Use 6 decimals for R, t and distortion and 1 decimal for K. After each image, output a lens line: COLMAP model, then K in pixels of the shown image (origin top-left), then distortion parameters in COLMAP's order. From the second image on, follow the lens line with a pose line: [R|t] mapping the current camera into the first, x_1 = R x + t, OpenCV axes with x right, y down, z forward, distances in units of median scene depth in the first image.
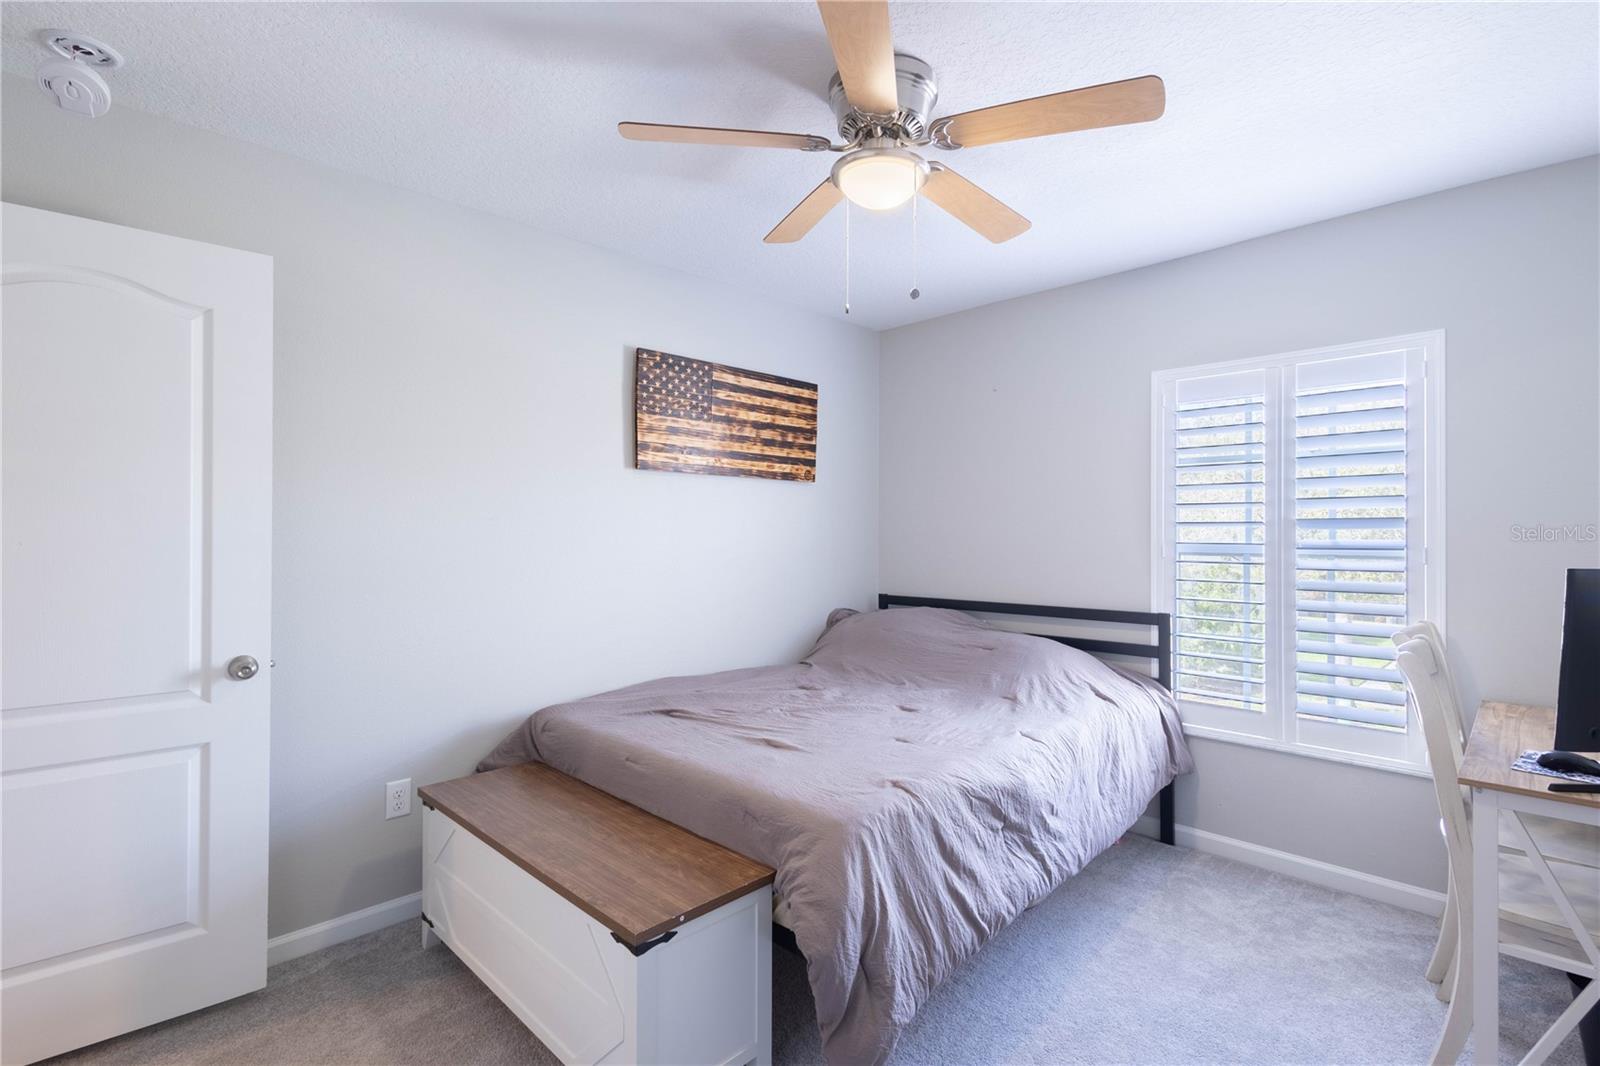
lens RADIAL K [[735.1, 0, 802.3], [0, 735.1, 536.0], [0, 0, 1]] dist [0.008310, -0.002475]
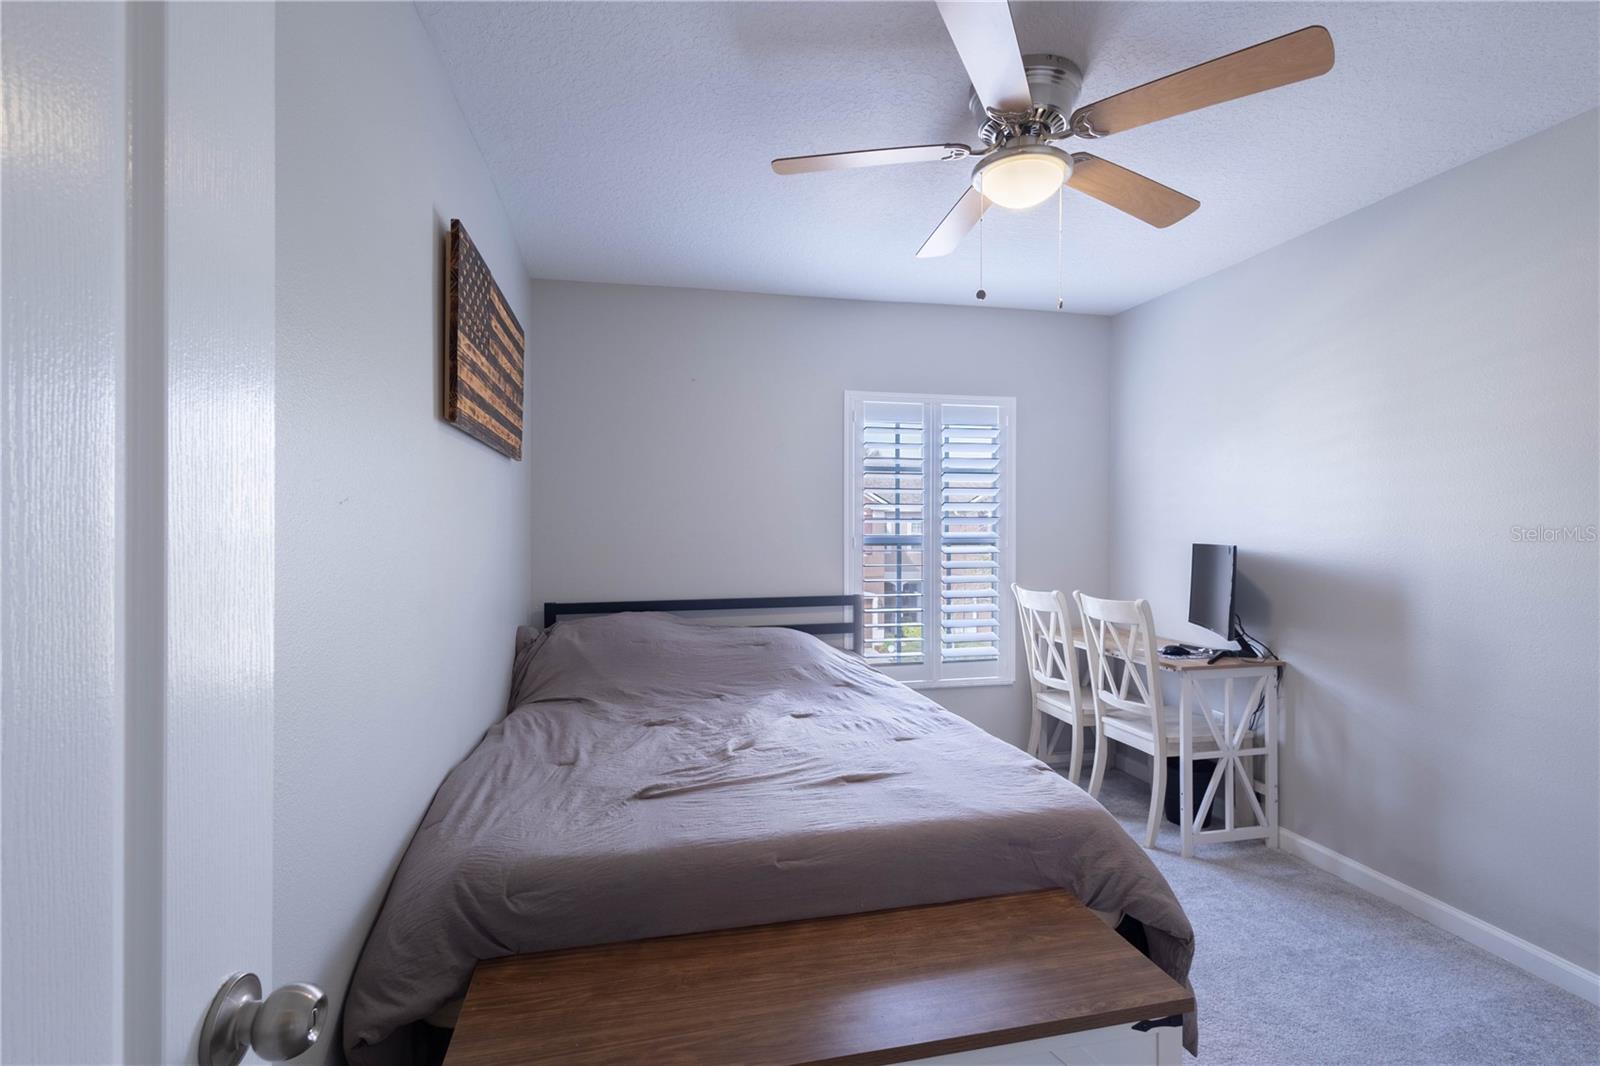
lens RADIAL K [[735.1, 0, 795.7], [0, 735.1, 534.1], [0, 0, 1]] dist [0.008310, -0.002475]
pose [[0.544867, -0.008076, 0.838483, -0.751291], [0.004651, 0.999967, 0.006608, -0.002331], [-0.838509, 0.000299, 0.544887, 0.579719]]
